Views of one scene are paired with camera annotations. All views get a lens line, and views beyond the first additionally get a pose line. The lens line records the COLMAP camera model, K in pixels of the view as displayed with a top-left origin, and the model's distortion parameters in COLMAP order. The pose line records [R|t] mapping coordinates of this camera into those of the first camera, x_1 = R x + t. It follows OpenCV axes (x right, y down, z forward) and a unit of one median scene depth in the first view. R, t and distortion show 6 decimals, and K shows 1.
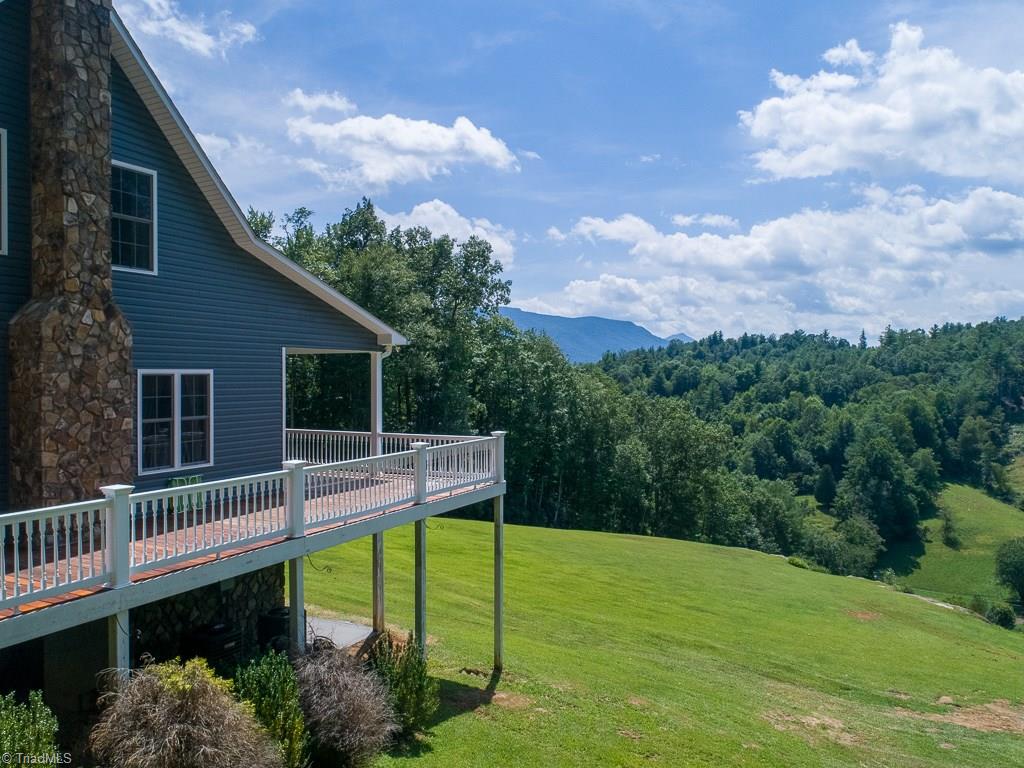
lens RADIAL K [[763.7, 0, 513.0], [0, 763.7, 389.0], [0, 0, 1]] dist [-0.000420, -0.008672]
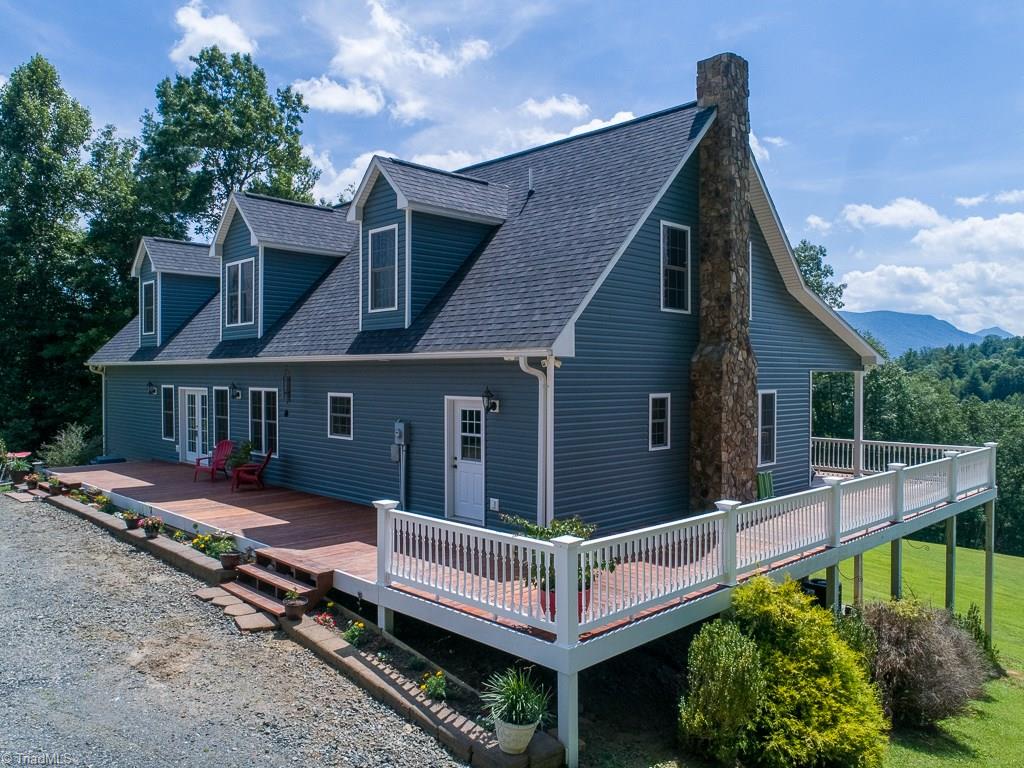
lens RADIAL K [[763.7, 0, 512.1], [0, 763.7, 380.8], [0, 0, 1]] dist [-0.000420, -0.008672]
pose [[0.944581, 0.005216, -0.328236, -0.393049], [-0.008051, 0.999941, -0.007278, -0.027768], [0.328179, 0.009518, 0.944568, -0.368621]]
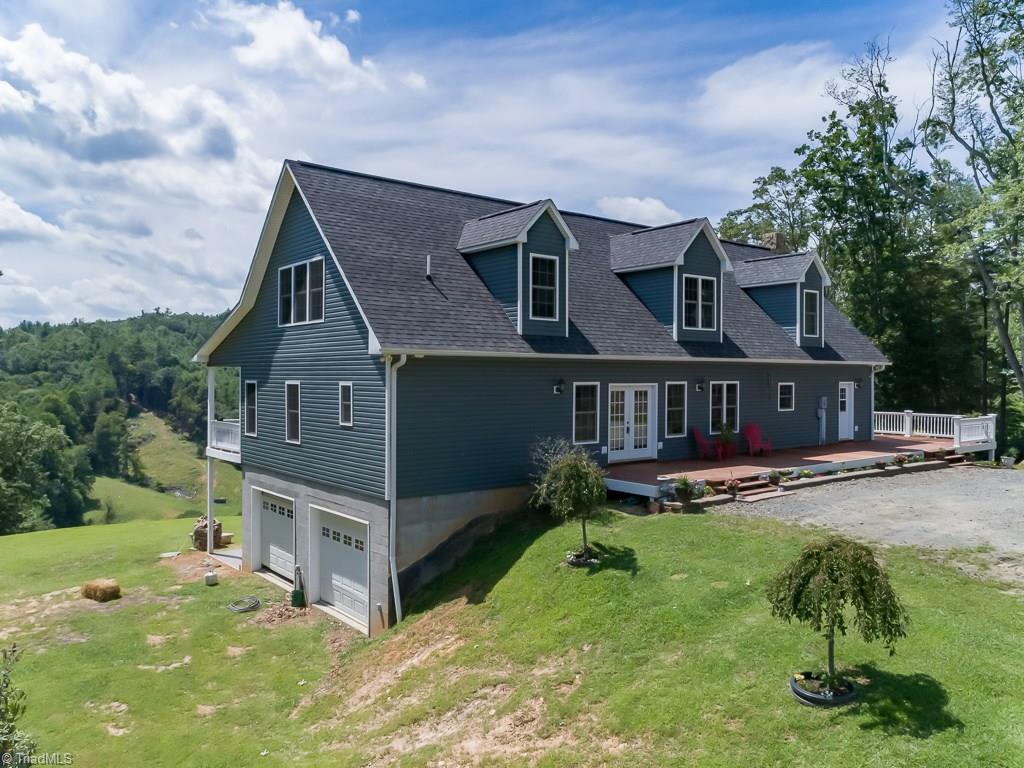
lens RADIAL K [[763.7, 0, 514.4], [0, 763.7, 379.3], [0, 0, 1]] dist [-0.000420, -0.008672]
pose [[0.436305, -0.004807, 0.899786, -2.053250], [0.013735, 0.999905, -0.001318, -0.029713], [-0.899694, 0.012934, 0.436330, 0.131981]]
